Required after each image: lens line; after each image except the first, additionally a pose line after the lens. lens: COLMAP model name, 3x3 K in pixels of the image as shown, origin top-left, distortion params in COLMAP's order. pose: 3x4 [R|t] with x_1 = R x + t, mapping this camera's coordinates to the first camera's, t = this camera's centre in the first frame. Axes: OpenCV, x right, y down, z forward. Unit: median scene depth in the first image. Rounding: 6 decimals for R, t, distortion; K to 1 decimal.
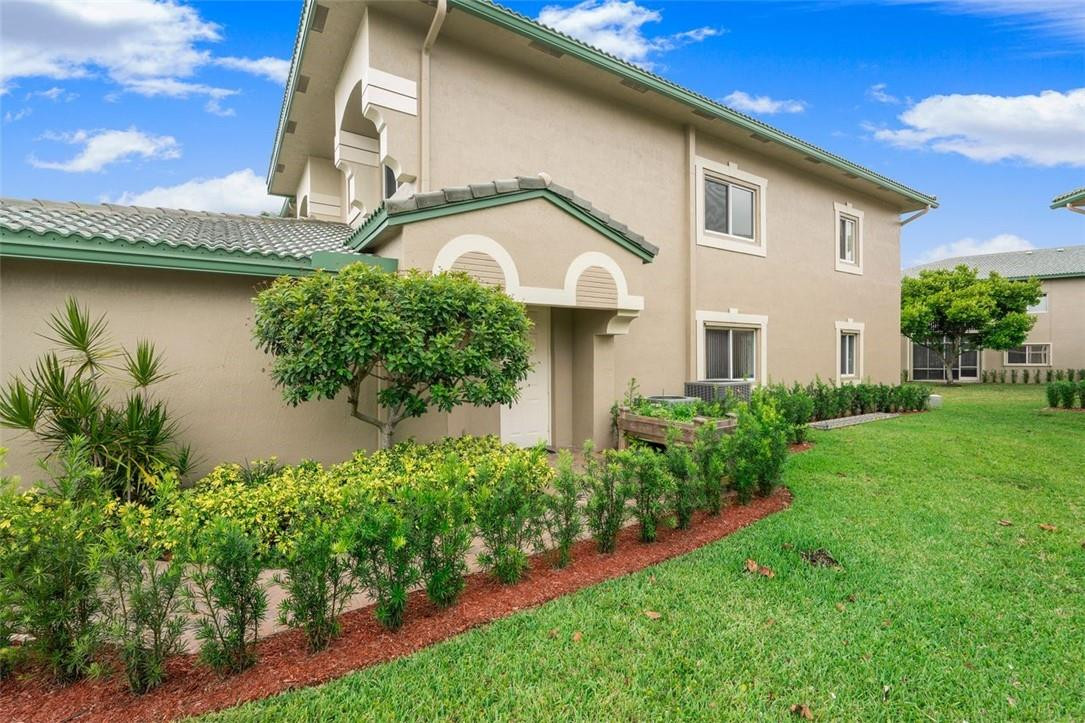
lens RADIAL K [[491.2, 0, 545.4], [0, 491.2, 359.3], [0, 0, 1]] dist [0.000601, 0.001161]
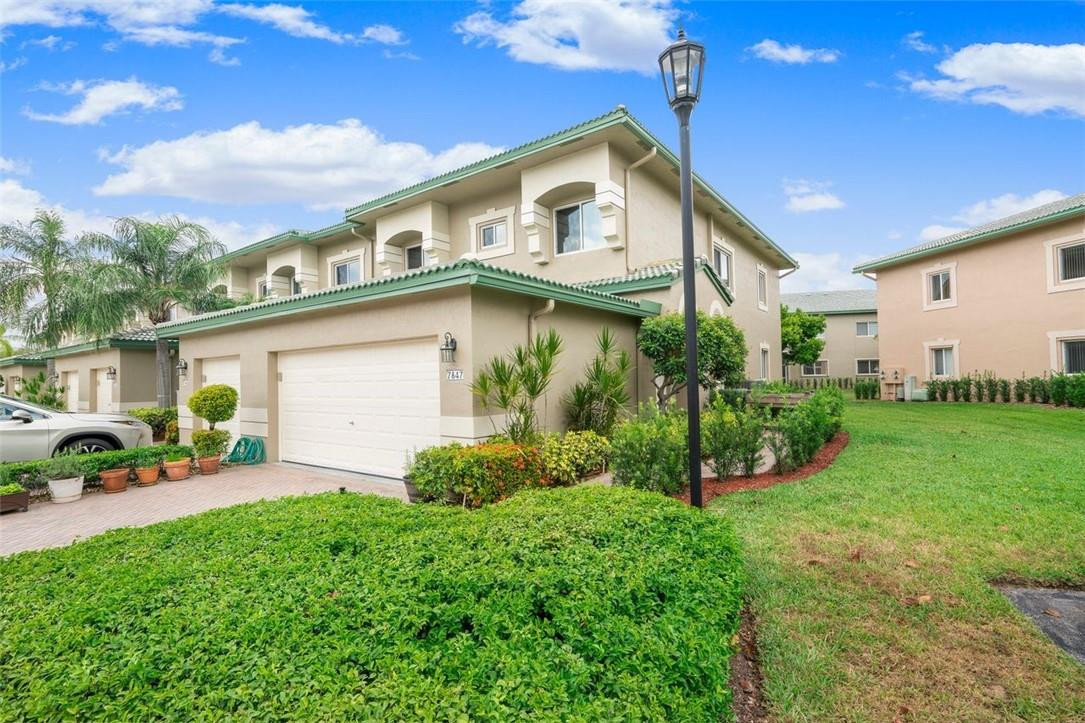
lens RADIAL K [[491.2, 0, 535.6], [0, 491.2, 367.1], [0, 0, 1]] dist [0.000601, 0.001161]
pose [[0.950758, 0.001115, 0.309933, -0.669268], [0.003958, 0.999868, -0.015739, 0.023291], [-0.309910, 0.016190, 0.950628, -0.272056]]
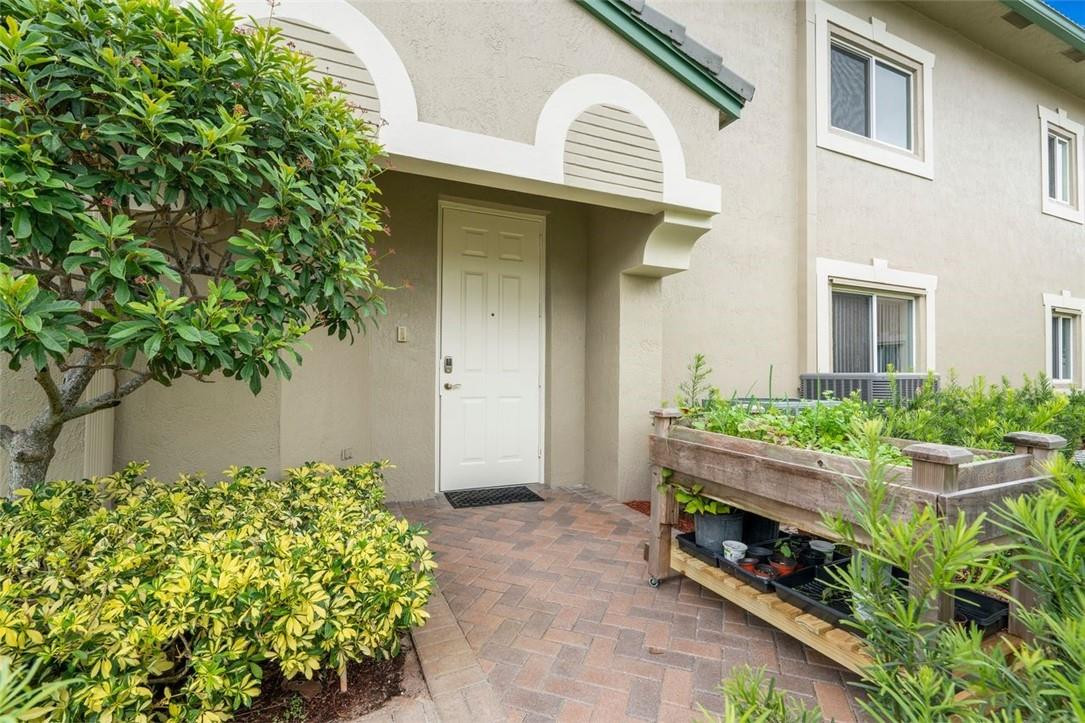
lens RADIAL K [[491.2, 0, 540.9], [0, 491.2, 361.6], [0, 0, 1]] dist [0.000601, 0.001161]
pose [[0.987058, 0.008712, -0.160126, 0.075171], [-0.012636, 0.999644, -0.023503, 0.042173], [0.159865, 0.025222, 0.986817, 0.360444]]
